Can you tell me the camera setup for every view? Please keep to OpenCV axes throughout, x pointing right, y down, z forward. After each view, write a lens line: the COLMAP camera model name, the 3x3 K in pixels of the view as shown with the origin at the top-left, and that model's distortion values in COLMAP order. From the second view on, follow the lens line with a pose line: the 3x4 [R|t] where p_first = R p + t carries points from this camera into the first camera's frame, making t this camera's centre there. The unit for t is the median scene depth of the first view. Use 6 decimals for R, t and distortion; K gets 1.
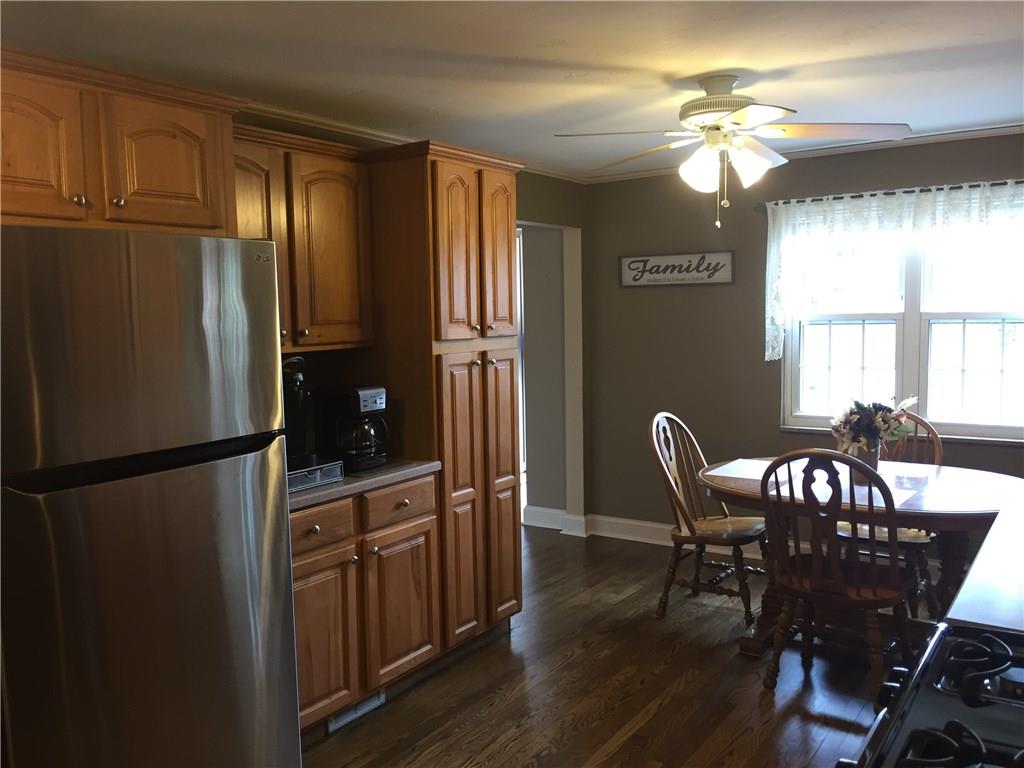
lens RADIAL K [[878.8, 0, 512.0], [0, 878.8, 381.4], [0, 0, 1]] dist [0.054547, -0.036879]
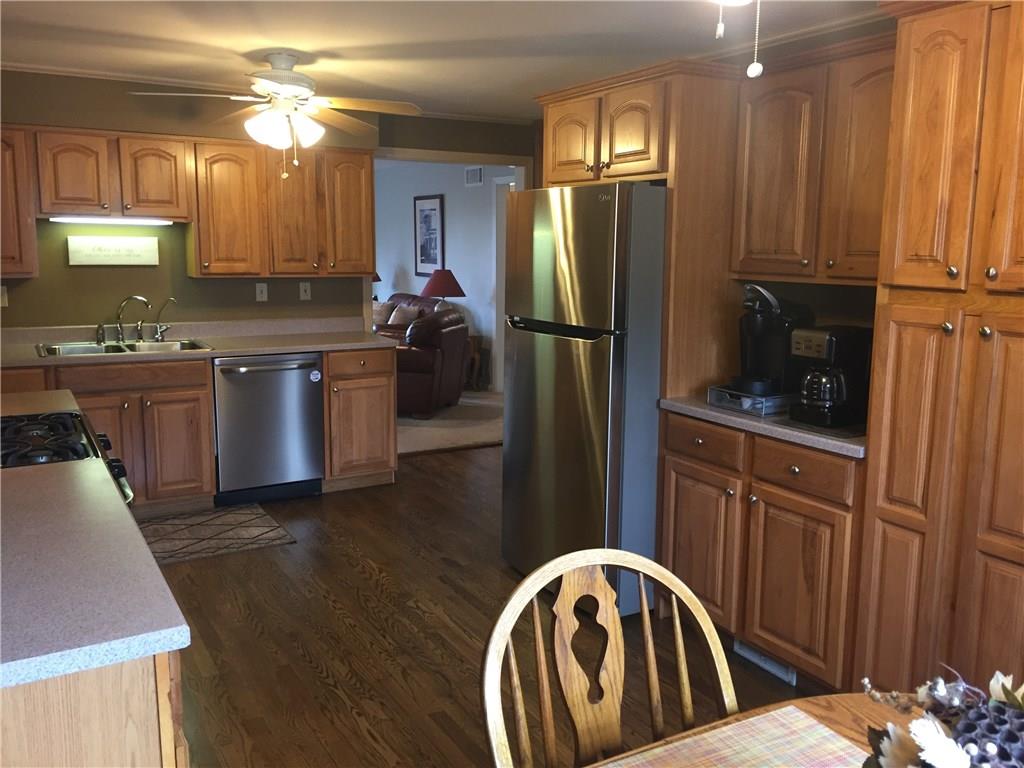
lens RADIAL K [[878.8, 0, 513.6], [0, 878.8, 382.1], [0, 0, 1]] dist [0.054547, -0.036879]
pose [[-0.437162, 0.159818, -0.885069, 0.735733], [-0.074444, 0.974278, 0.212696, -0.104965], [0.896297, 0.158870, -0.414020, 1.094546]]
